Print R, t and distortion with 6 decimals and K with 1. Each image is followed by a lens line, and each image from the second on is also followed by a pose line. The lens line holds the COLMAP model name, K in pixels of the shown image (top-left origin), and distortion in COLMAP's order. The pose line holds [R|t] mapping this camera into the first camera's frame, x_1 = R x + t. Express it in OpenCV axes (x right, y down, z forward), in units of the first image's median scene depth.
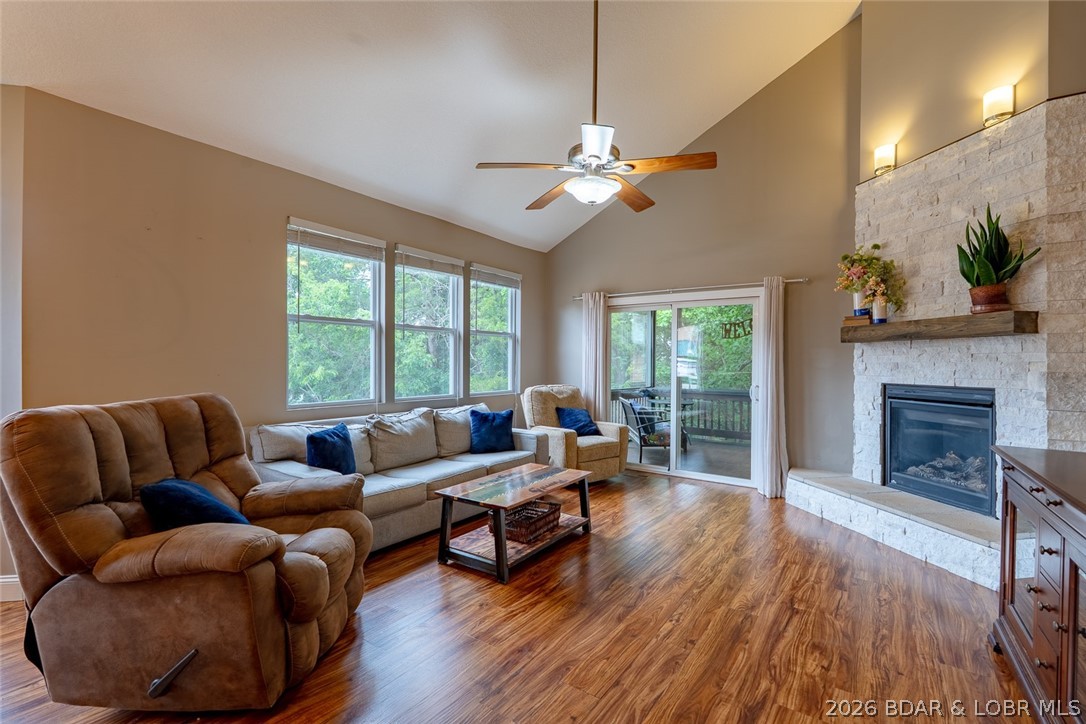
lens RADIAL K [[485.0, 0, 545.2], [0, 485.0, 364.7], [0, 0, 1]] dist [-0.002009, 0.000386]
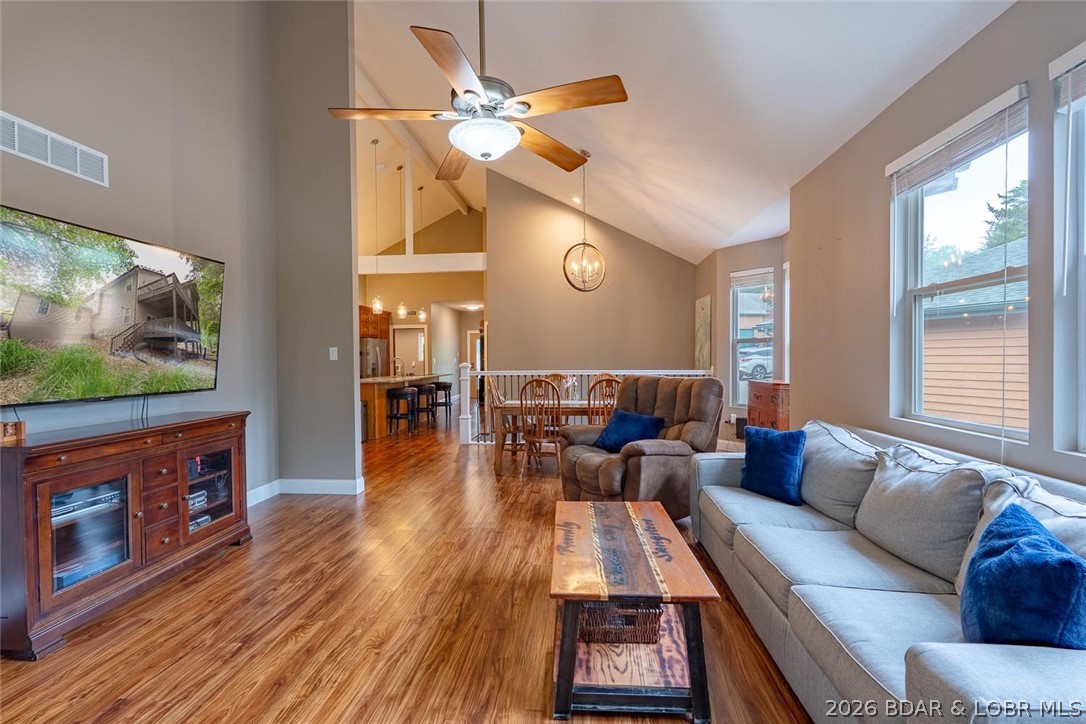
lens RADIAL K [[485.0, 0, 545.2], [0, 485.0, 364.7], [0, 0, 1]] dist [-0.002009, 0.000386]
pose [[-0.865769, 0.008793, -0.500366, 0.329975], [0.000022, 0.999846, 0.017533, -0.002987], [0.500443, 0.015169, -0.865637, 1.388576]]
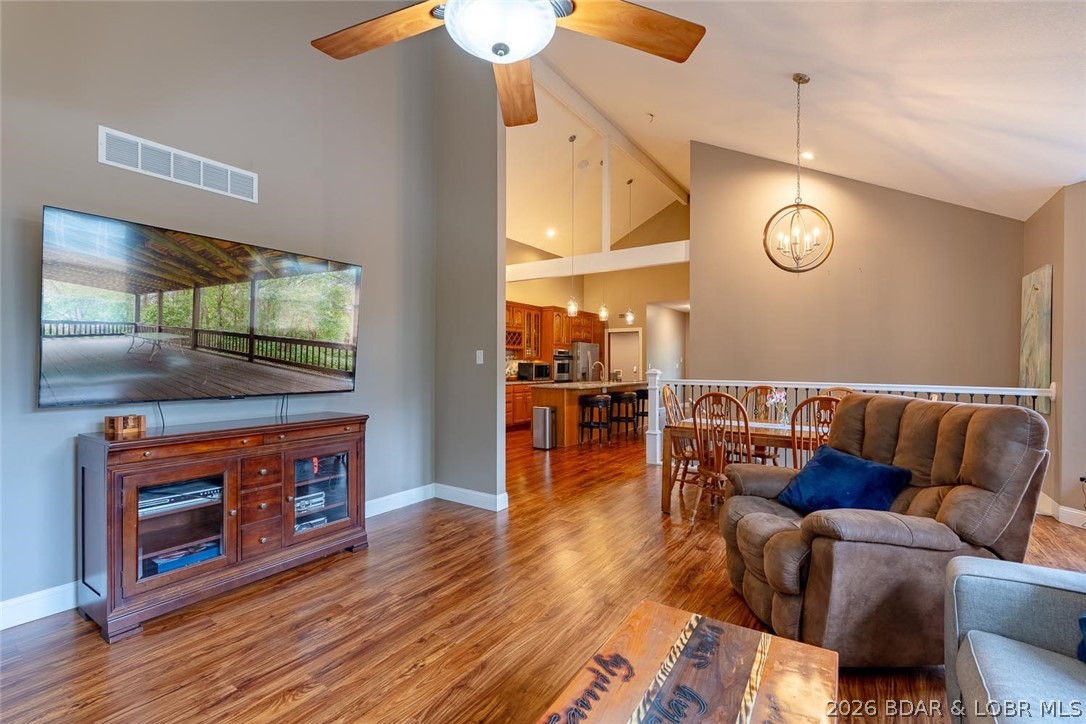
lens RADIAL K [[482.6, 0, 539.4], [0, 482.6, 363.8], [0, 0, 1]] dist [-0.000505, -0.000274]
pose [[-0.999926, -0.010087, -0.006781, 0.044007], [-0.010141, 0.999917, 0.007926, -0.003982], [0.006701, 0.007995, -0.999946, 1.206027]]
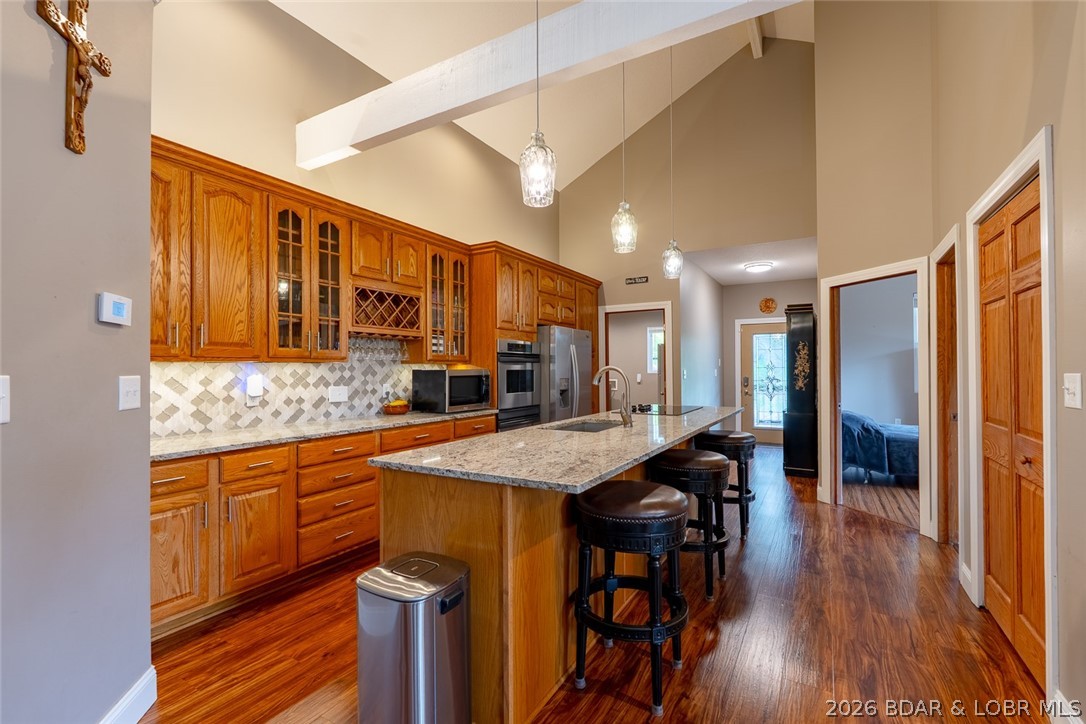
lens RADIAL K [[485.0, 0, 545.2], [0, 485.0, 364.7], [0, 0, 1]] dist [-0.002009, 0.000386]
pose [[-0.996286, -0.001492, -0.086091, -0.069494], [-0.001152, 0.999991, -0.004000, 0.003960], [0.086096, -0.003886, -0.996279, -0.300115]]
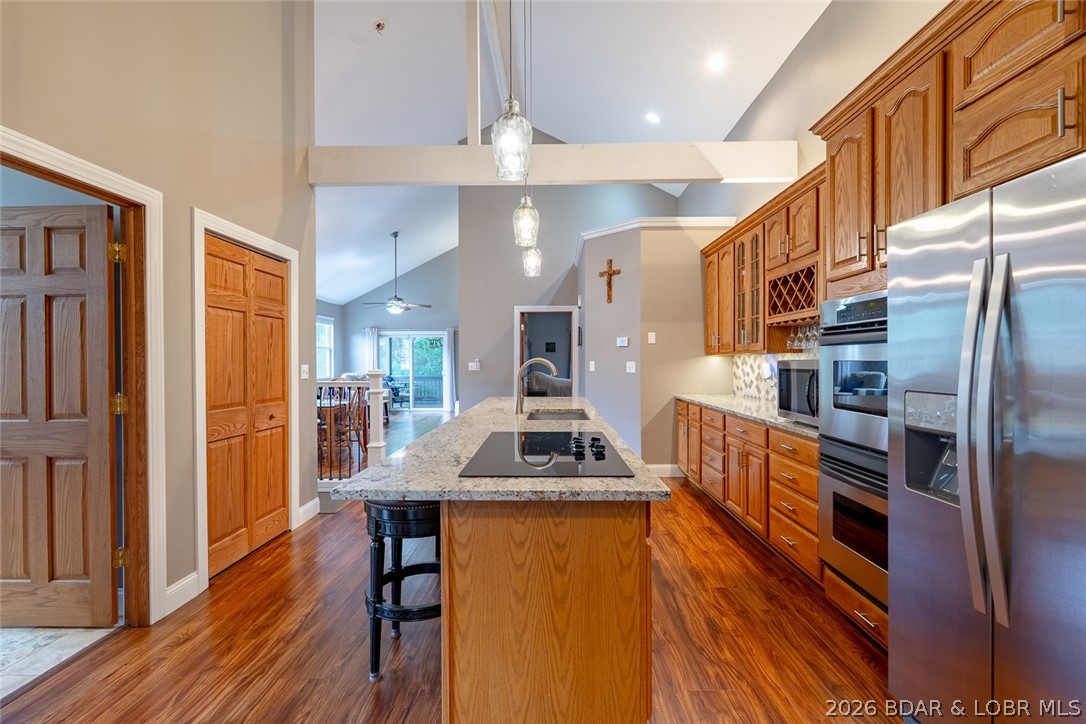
lens RADIAL K [[485.0, 0, 545.2], [0, 485.0, 364.7], [0, 0, 1]] dist [-0.002009, 0.000386]
pose [[0.827329, -0.014905, 0.561520, -0.740938], [0.013340, 0.999887, 0.006888, 0.008460], [-0.561559, 0.001792, 0.827435, -1.870883]]
